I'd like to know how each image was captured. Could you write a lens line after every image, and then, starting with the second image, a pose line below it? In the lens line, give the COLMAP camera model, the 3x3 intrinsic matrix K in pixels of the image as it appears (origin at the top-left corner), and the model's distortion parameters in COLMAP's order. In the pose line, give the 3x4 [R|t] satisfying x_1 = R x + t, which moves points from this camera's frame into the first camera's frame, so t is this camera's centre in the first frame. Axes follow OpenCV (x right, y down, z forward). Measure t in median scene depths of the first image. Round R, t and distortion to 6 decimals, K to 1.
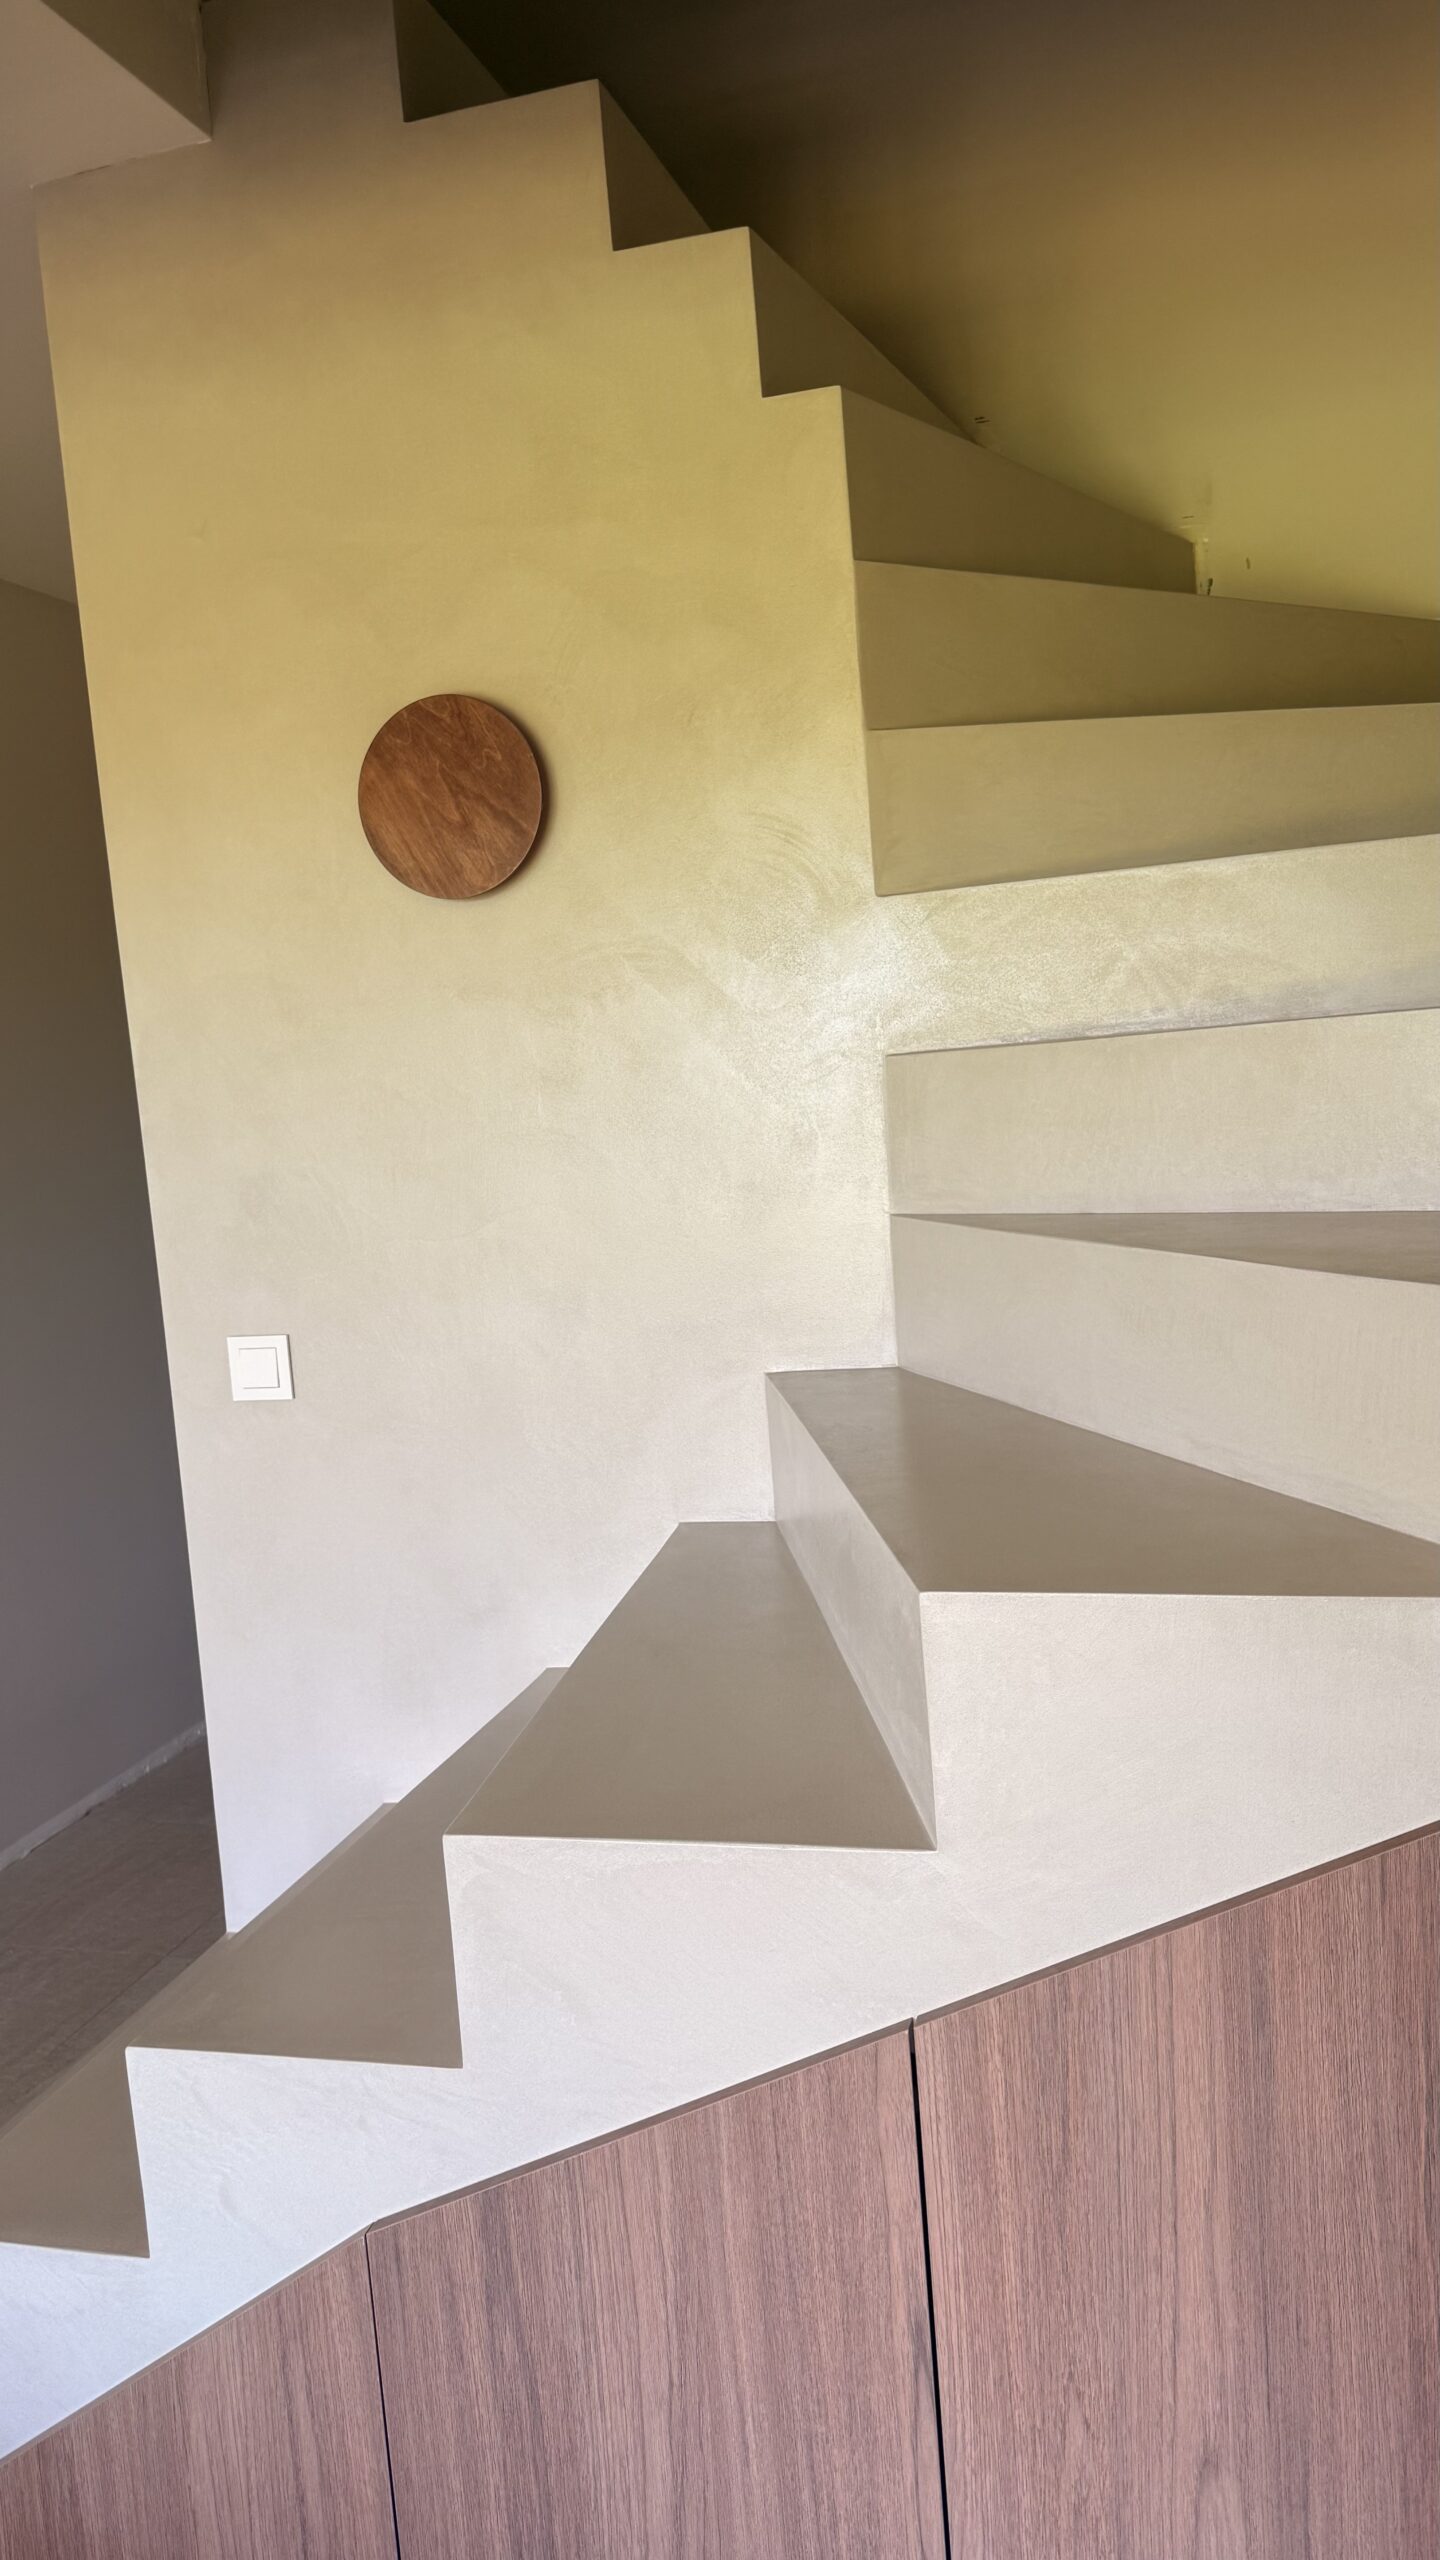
lens RADIAL K [[1860.5, 0, 724.7], [0, 1860.5, 1340.7], [0, 0, 1]] dist [0.073678, -0.092915]
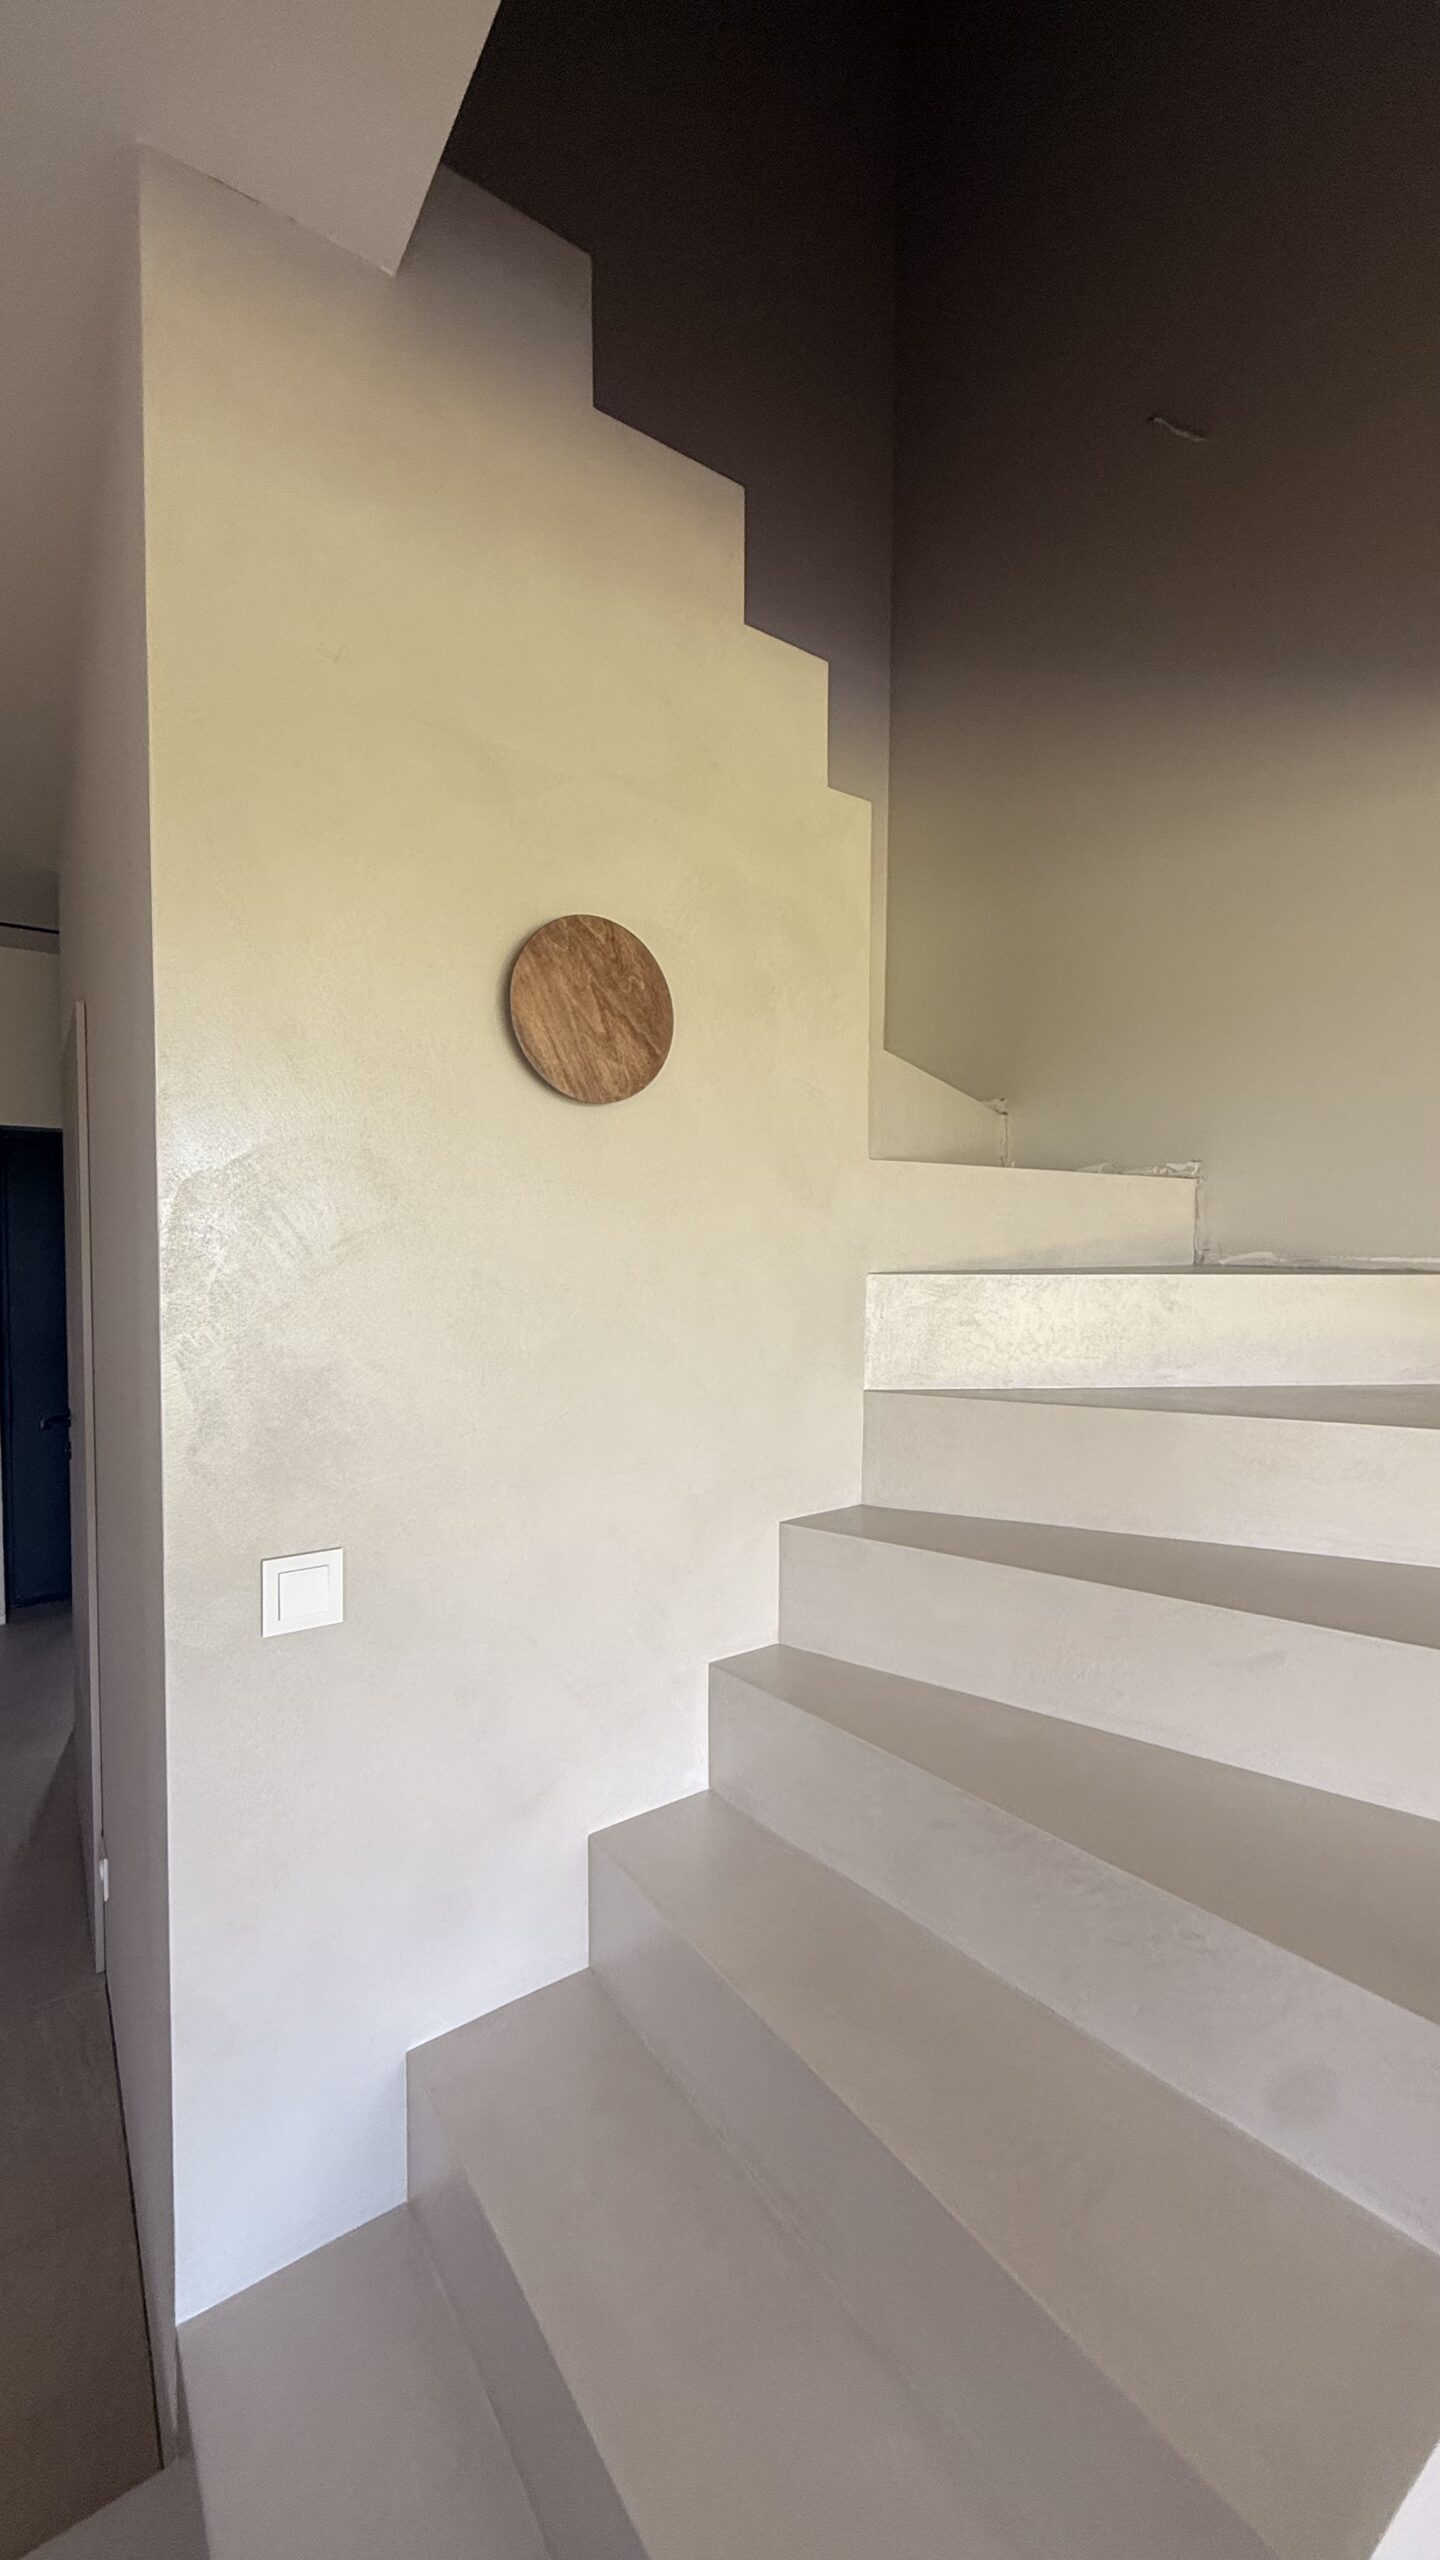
lens RADIAL K [[1008.1, 0, 720.0], [0, 1008.1, 1280.0], [0, 0, 1]] dist [0.000912, 0.000179]
pose [[0.638167, 0.040505, 0.768831, -0.569848], [0.048404, 0.994529, -0.092574, -0.087778], [-0.768375, 0.096292, 0.632715, 0.640932]]
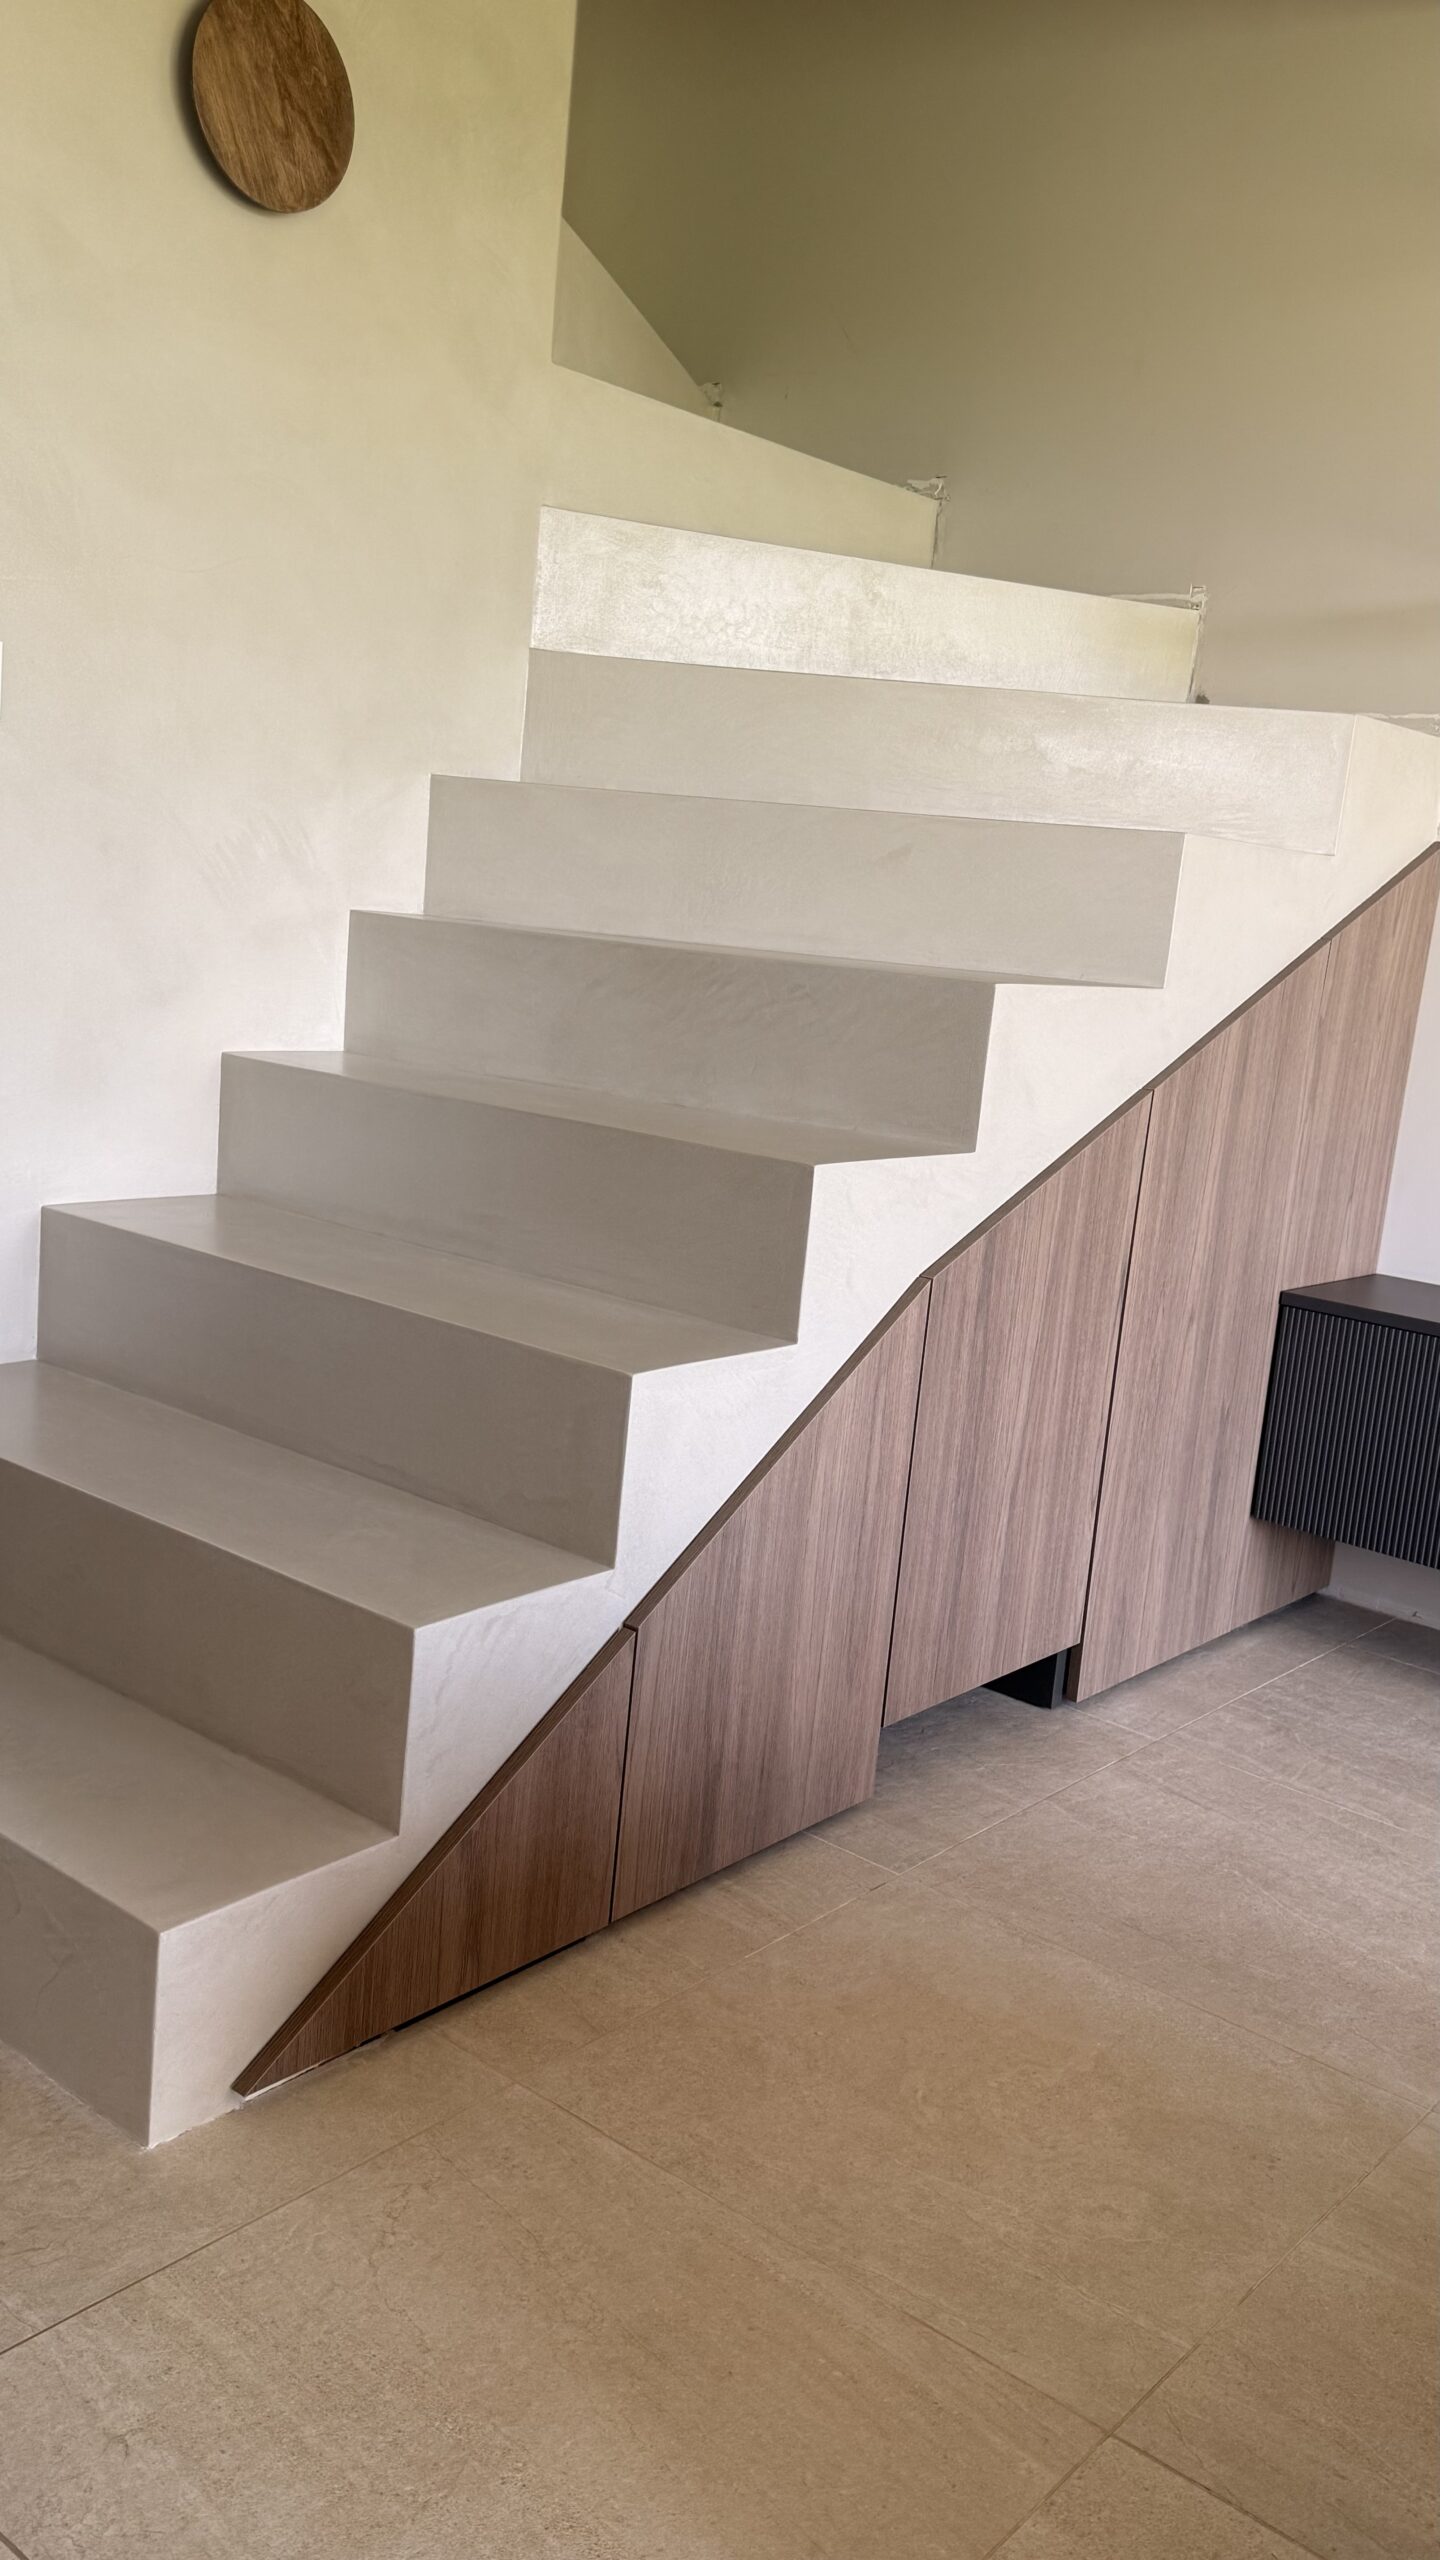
lens RADIAL K [[2107.3, 0, 720.0], [0, 2107.3, 1280.0], [0, 0, 1]] dist [0.078442, -0.084740]
pose [[0.404856, -0.056744, 0.912618, -1.164392], [0.000581, 0.998088, 0.061801, 0.263023], [-0.914380, -0.024490, 0.404115, 0.356271]]
